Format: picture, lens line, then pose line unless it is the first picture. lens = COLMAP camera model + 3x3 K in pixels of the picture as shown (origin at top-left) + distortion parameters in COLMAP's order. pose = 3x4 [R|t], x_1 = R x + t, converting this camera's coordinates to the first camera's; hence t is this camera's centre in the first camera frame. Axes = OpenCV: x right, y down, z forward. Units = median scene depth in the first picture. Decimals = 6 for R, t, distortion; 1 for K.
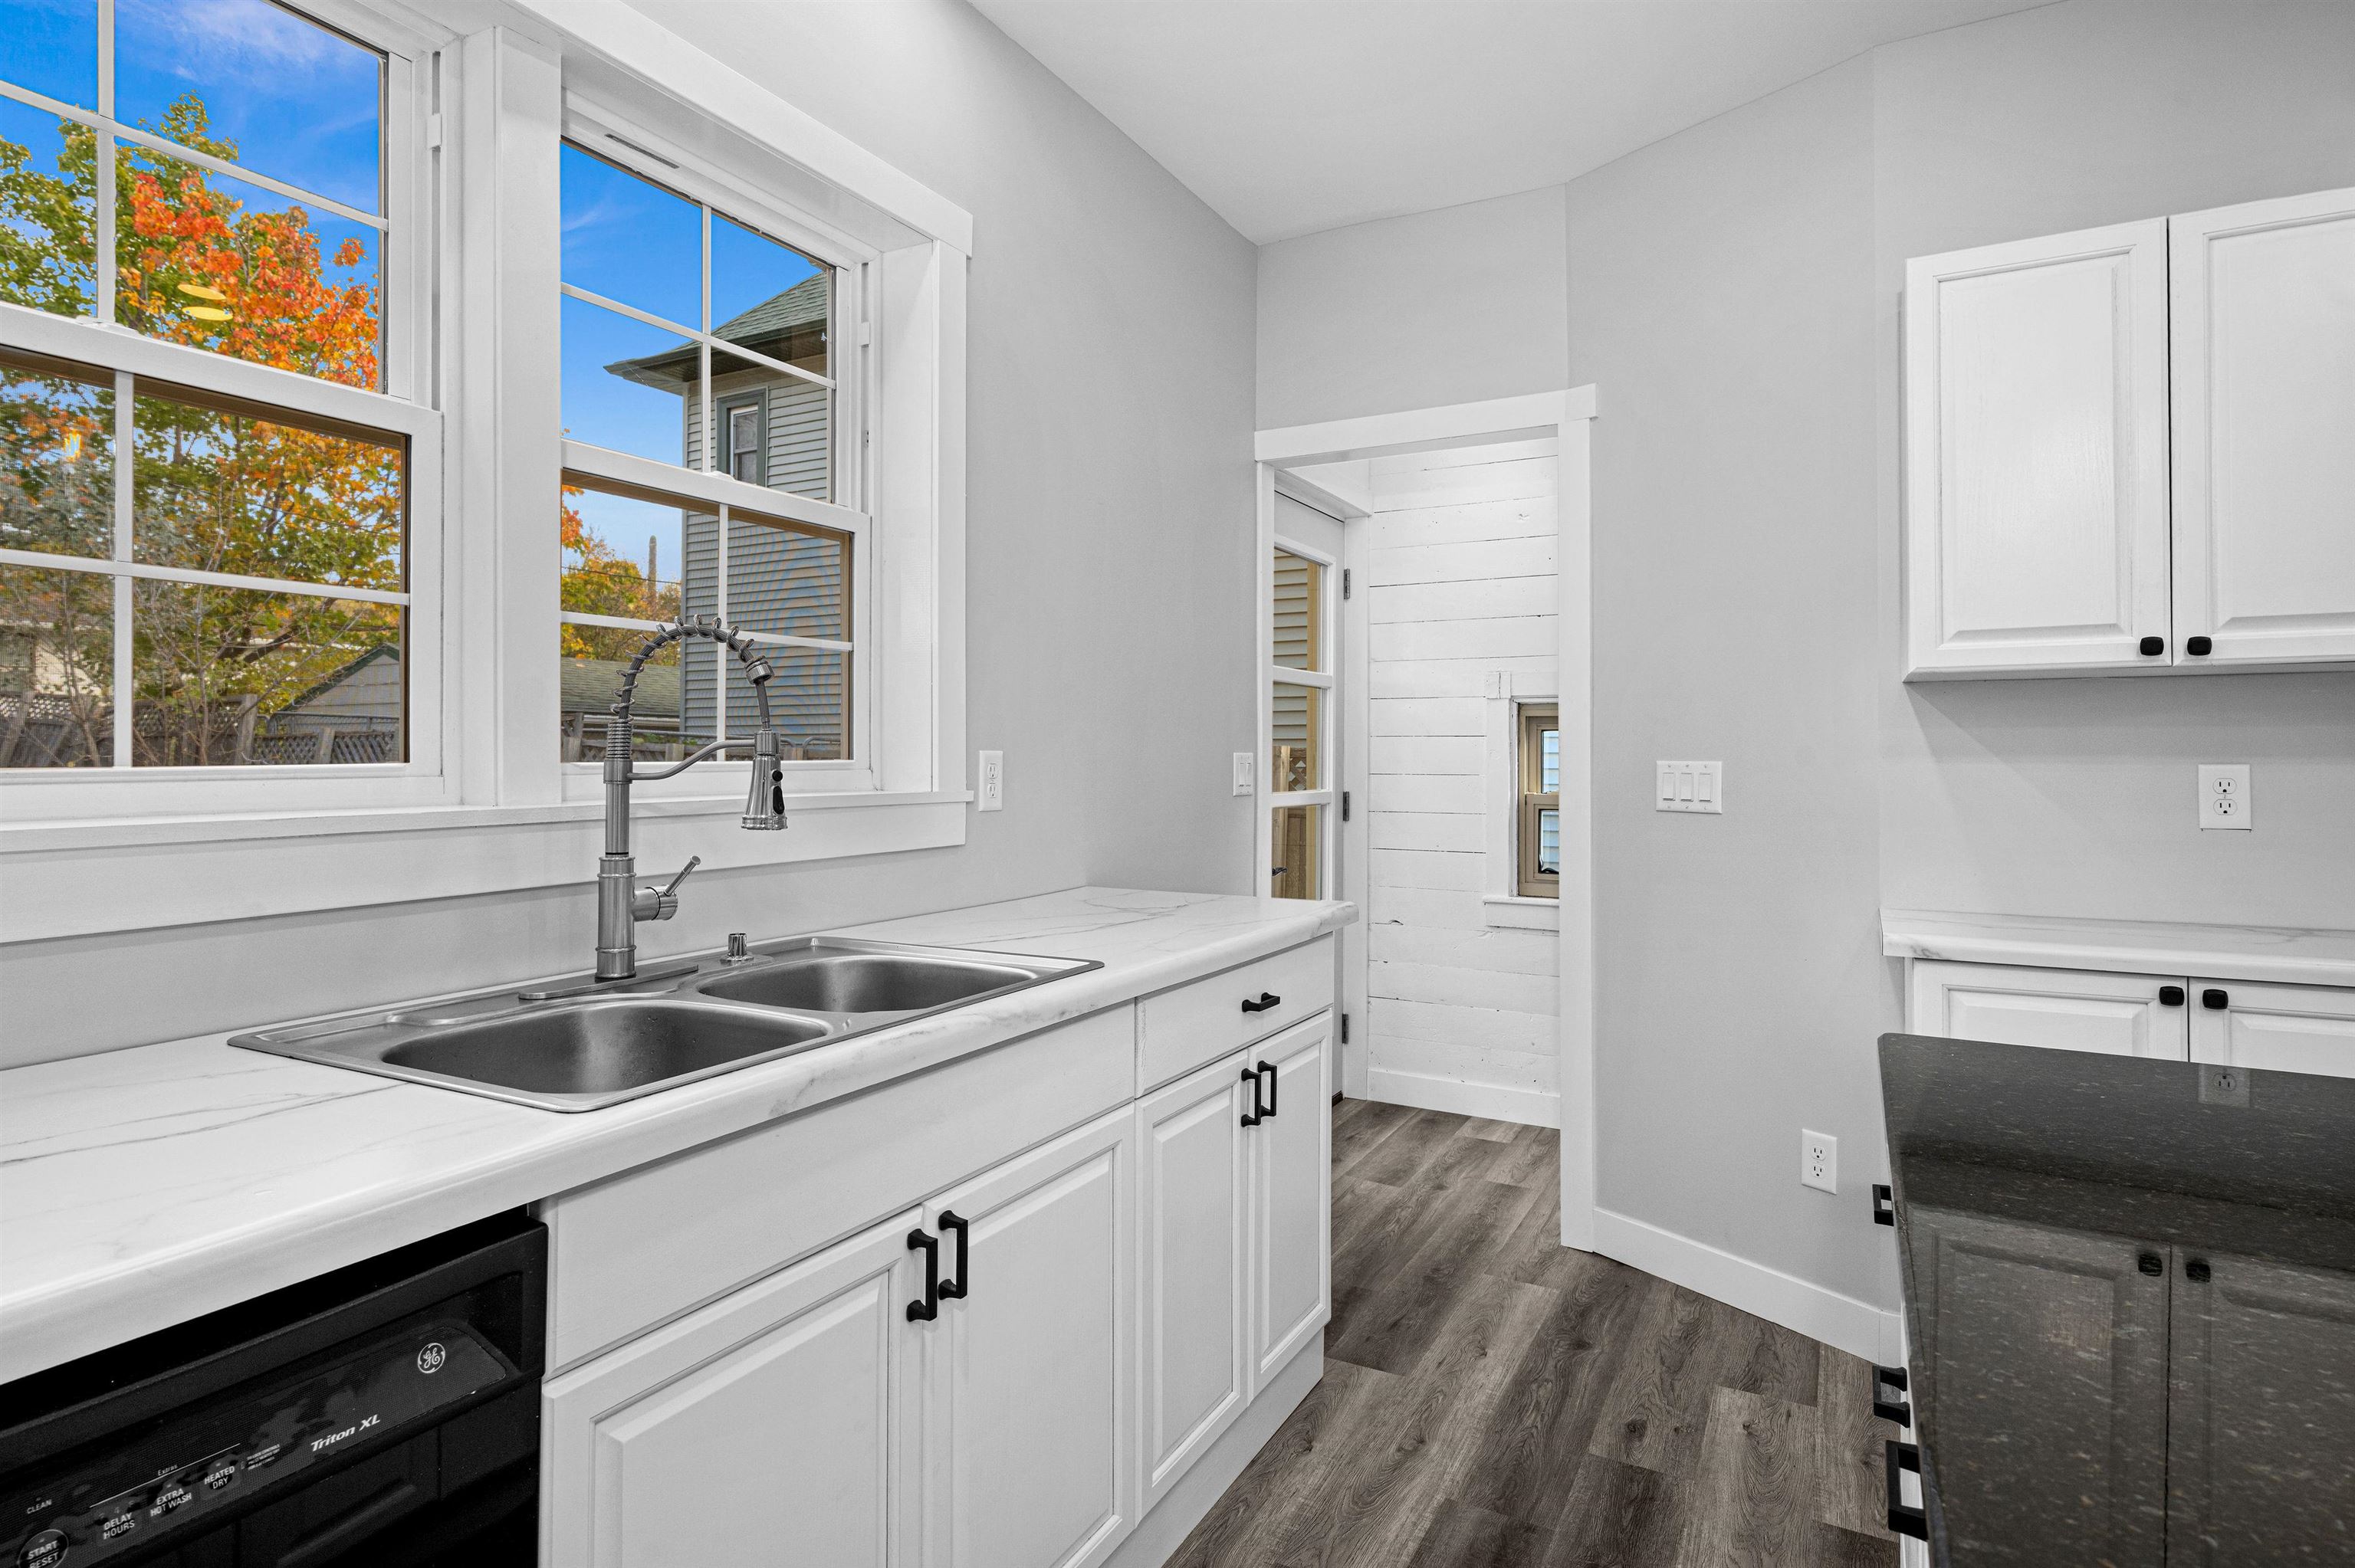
lens RADIAL K [[1266.0, 0, 1153.7], [0, 1266.0, 747.7], [0, 0, 1]] dist [-0.005667, 0.000012]
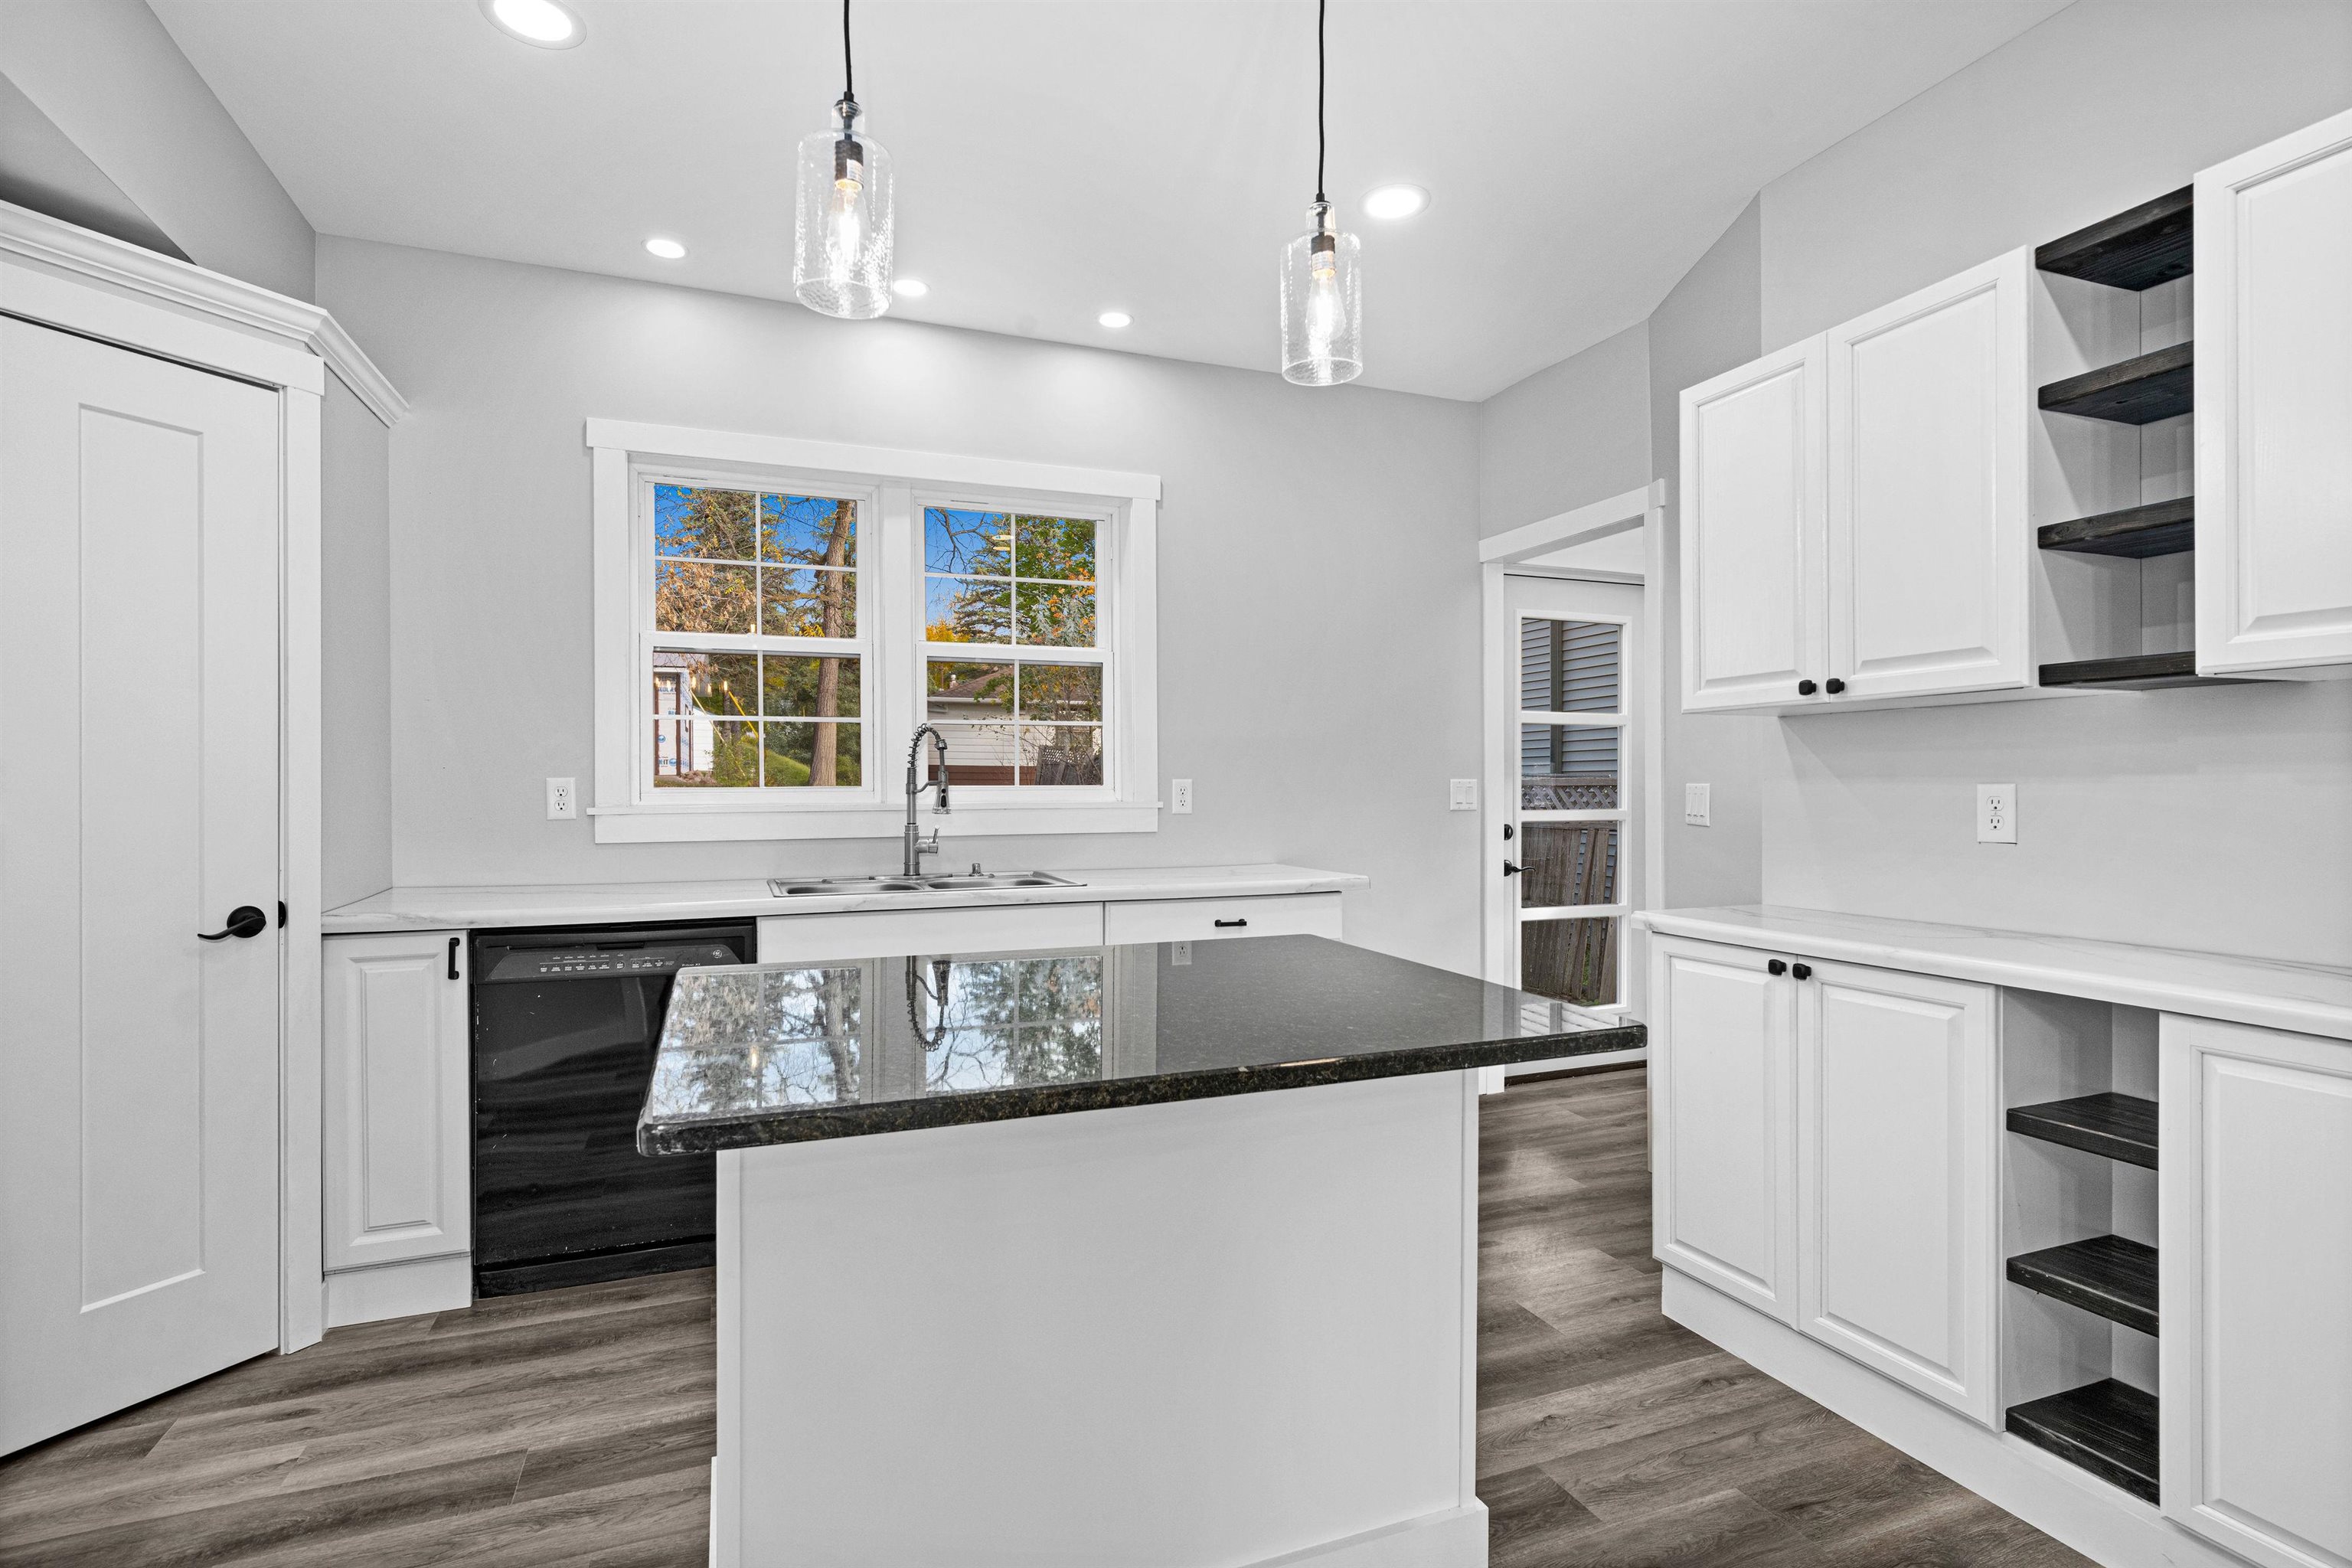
lens RADIAL K [[1146.0, 0, 1179.0], [0, 1146.0, 786.3], [0, 0, 1]] dist [0.026252, 0.000144]
pose [[0.770406, -0.003691, -0.637542, 1.018357], [0.009082, 0.999945, 0.005185, 0.004086], [0.637488, -0.009785, 0.770398, -0.254252]]
